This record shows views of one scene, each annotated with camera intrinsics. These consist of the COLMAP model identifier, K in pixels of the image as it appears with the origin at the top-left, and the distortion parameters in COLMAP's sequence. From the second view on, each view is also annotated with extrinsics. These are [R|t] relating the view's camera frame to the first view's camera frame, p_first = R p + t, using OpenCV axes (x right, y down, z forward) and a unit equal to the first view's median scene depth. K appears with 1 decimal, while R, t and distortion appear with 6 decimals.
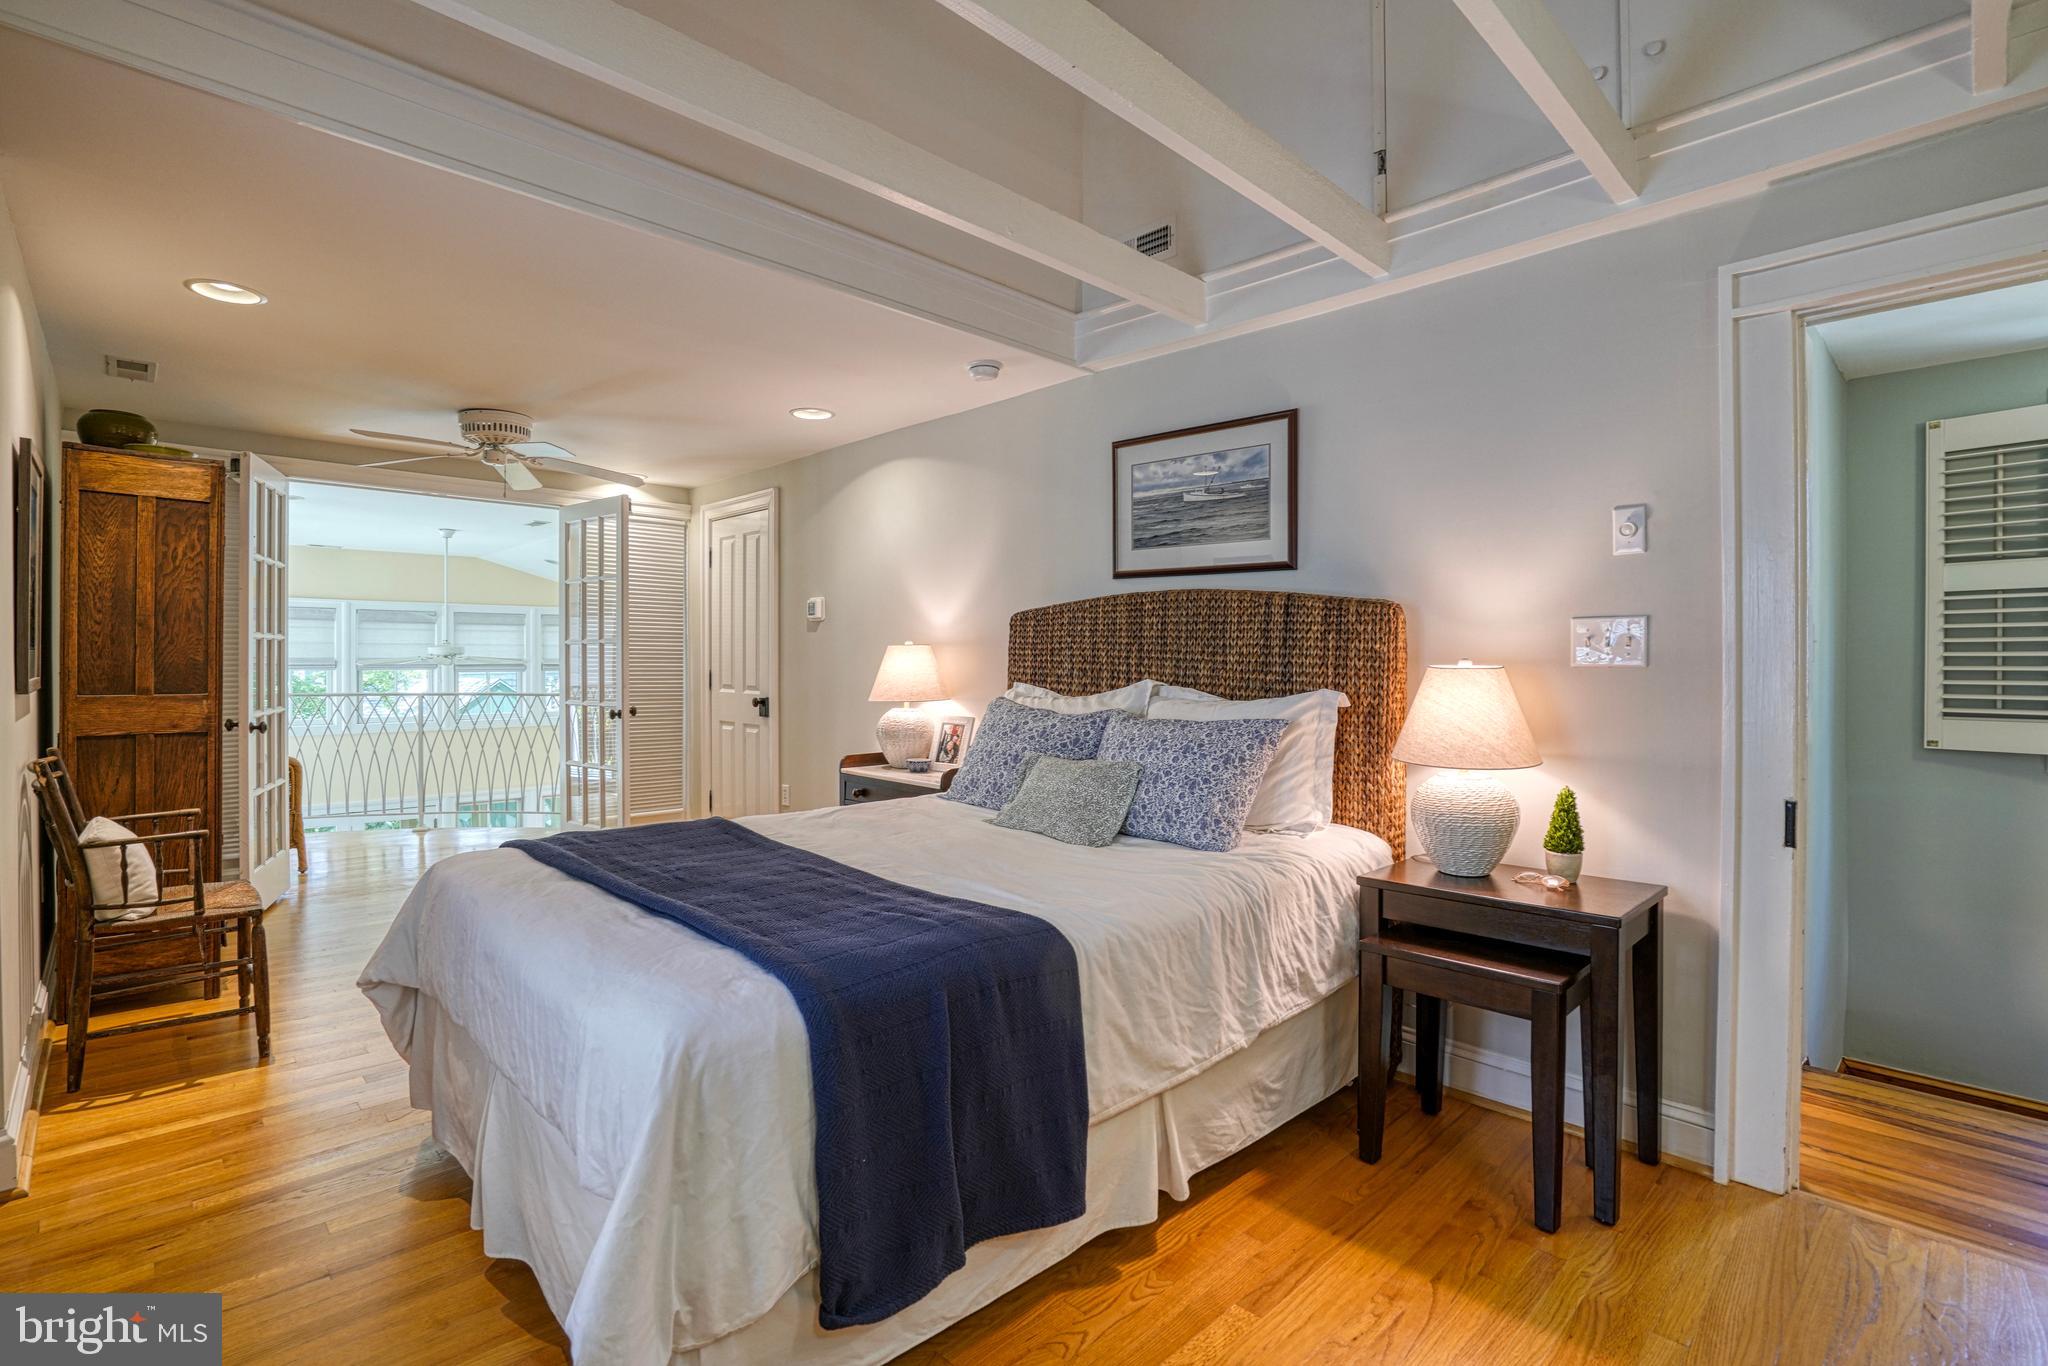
lens RADIAL K [[959.3, 0, 1011.1], [0, 959.3, 670.9], [0, 0, 1]] dist [-0.046039, 0.015810]
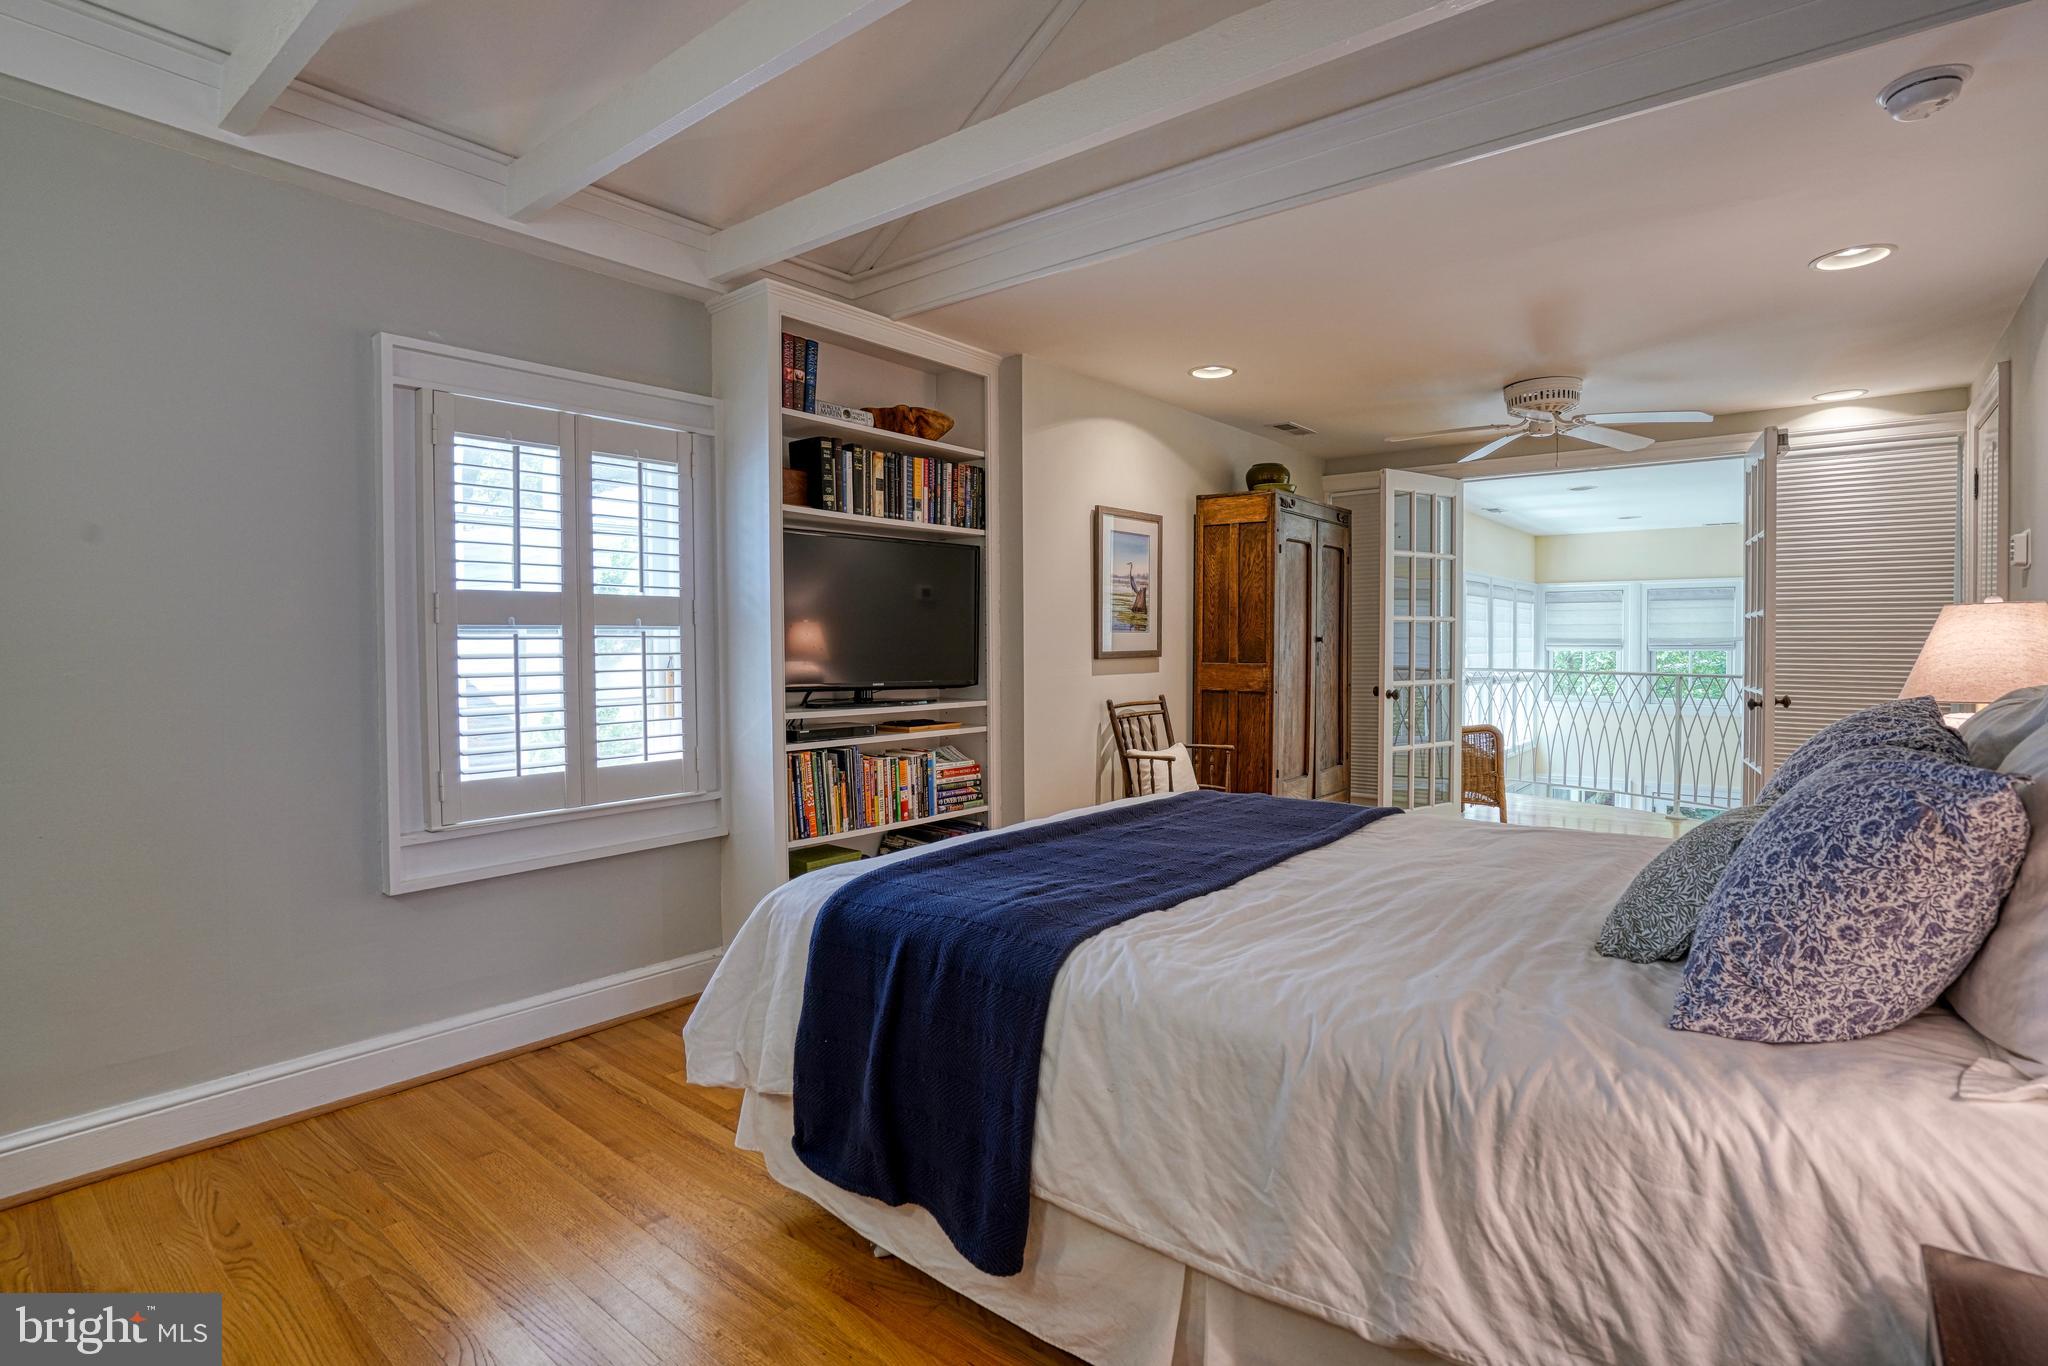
lens RADIAL K [[959.3, 0, 1017.8], [0, 959.3, 662.8], [0, 0, 1]] dist [-0.046039, 0.015810]
pose [[0.144717, 0.016515, -0.989335, 0.459561], [-0.005943, 0.999857, 0.015821, 0.003292], [0.989455, 0.003590, 0.144794, 0.451104]]
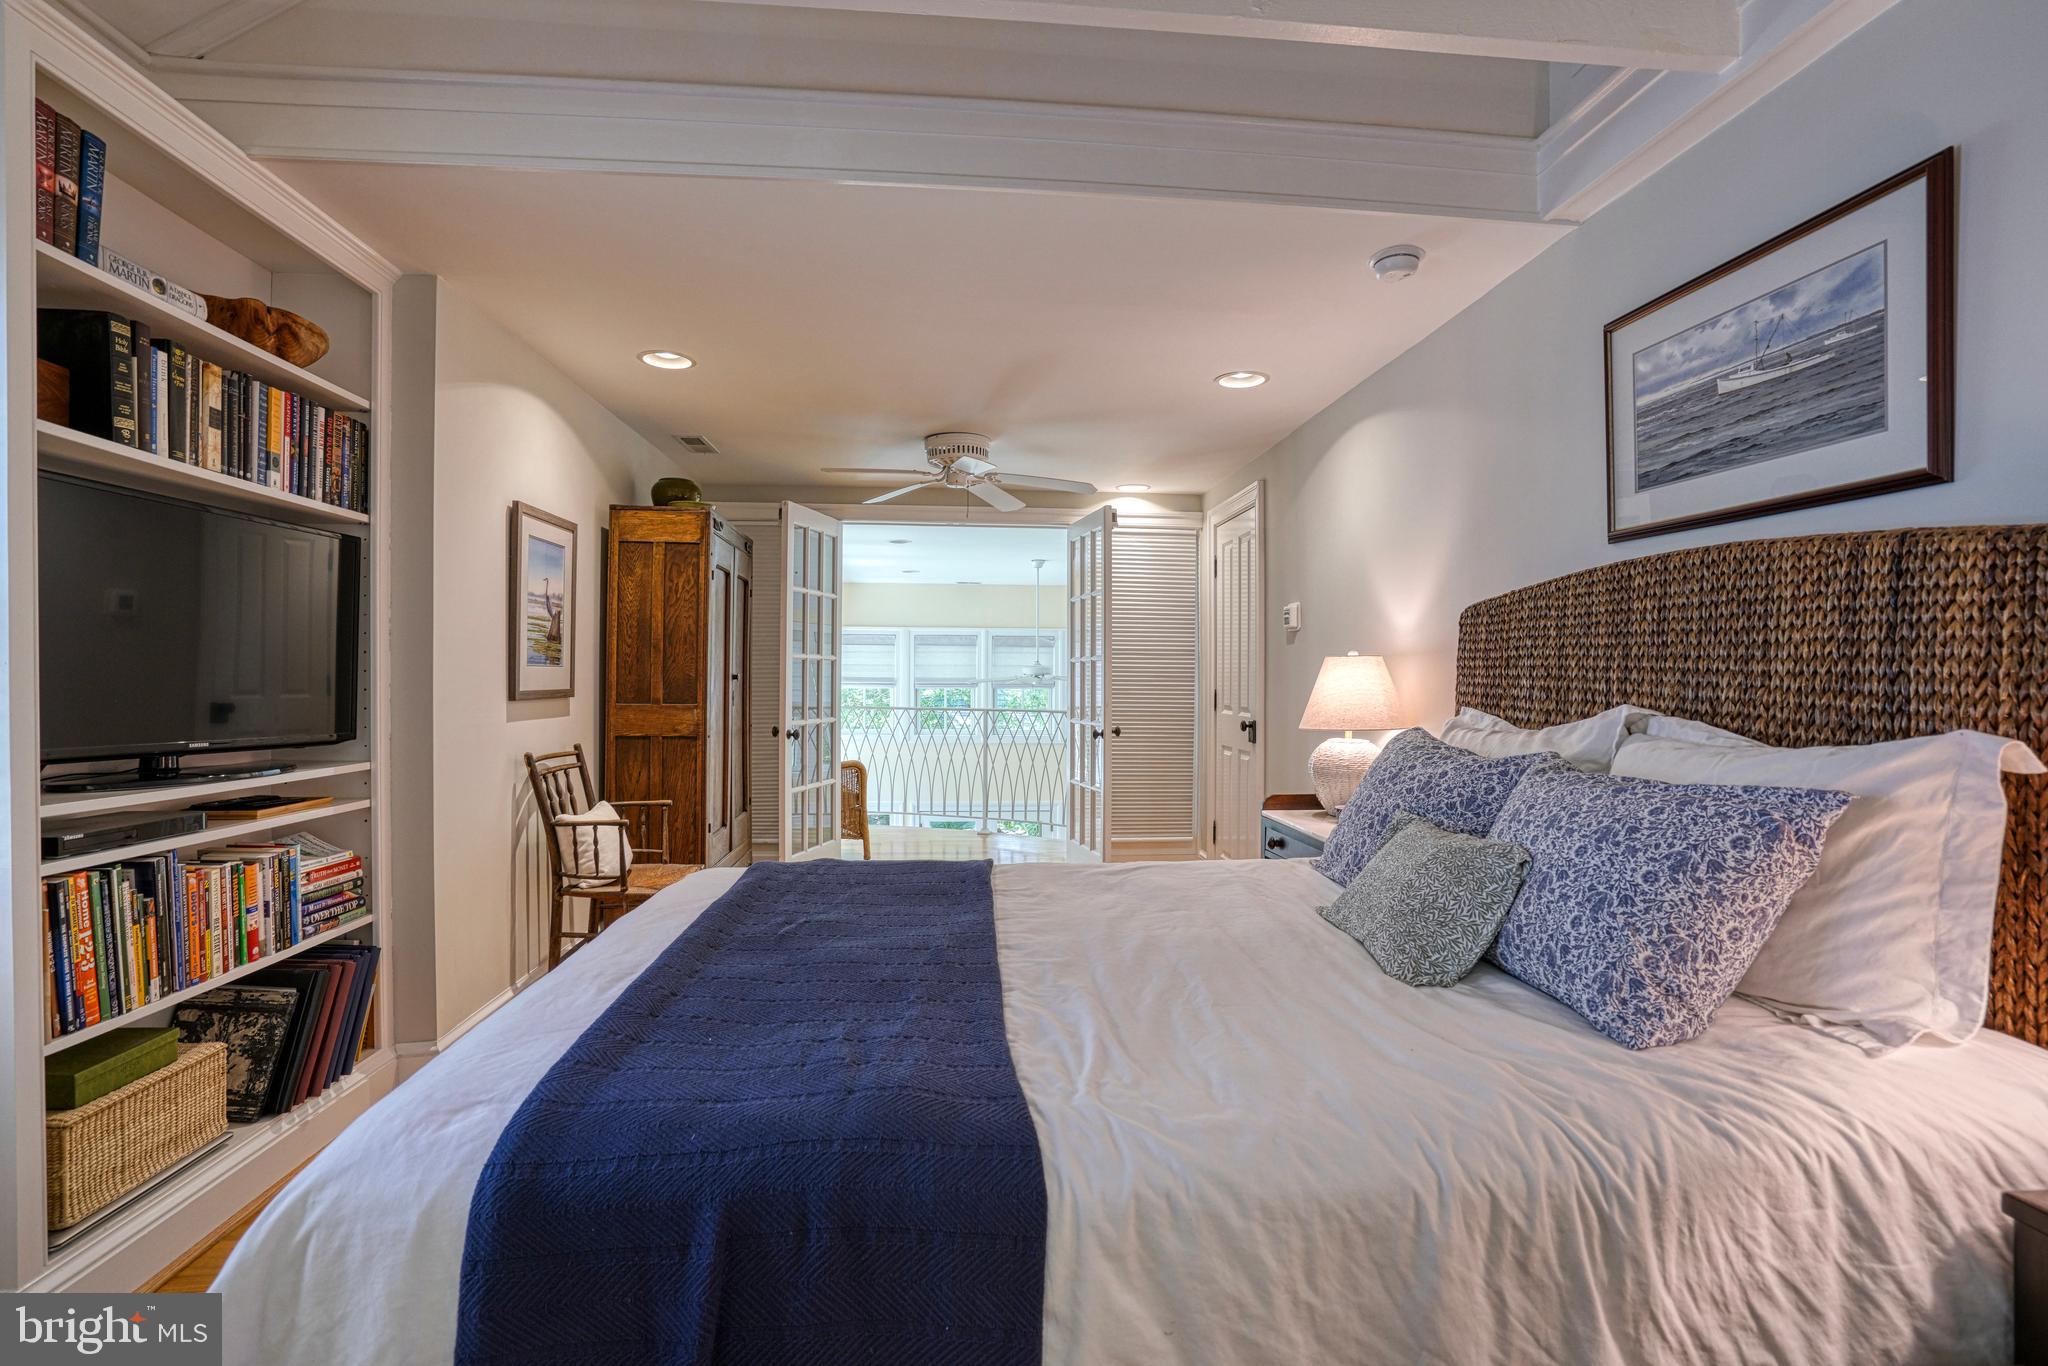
lens RADIAL K [[959.3, 0, 999.4], [0, 959.3, 685.1], [0, 0, 1]] dist [-0.046039, 0.015810]
pose [[0.776509, 0.003644, -0.630096, 0.201048], [-0.008694, 0.999950, -0.004931, 0.002919], [0.630046, 0.009307, 0.776502, 0.300141]]
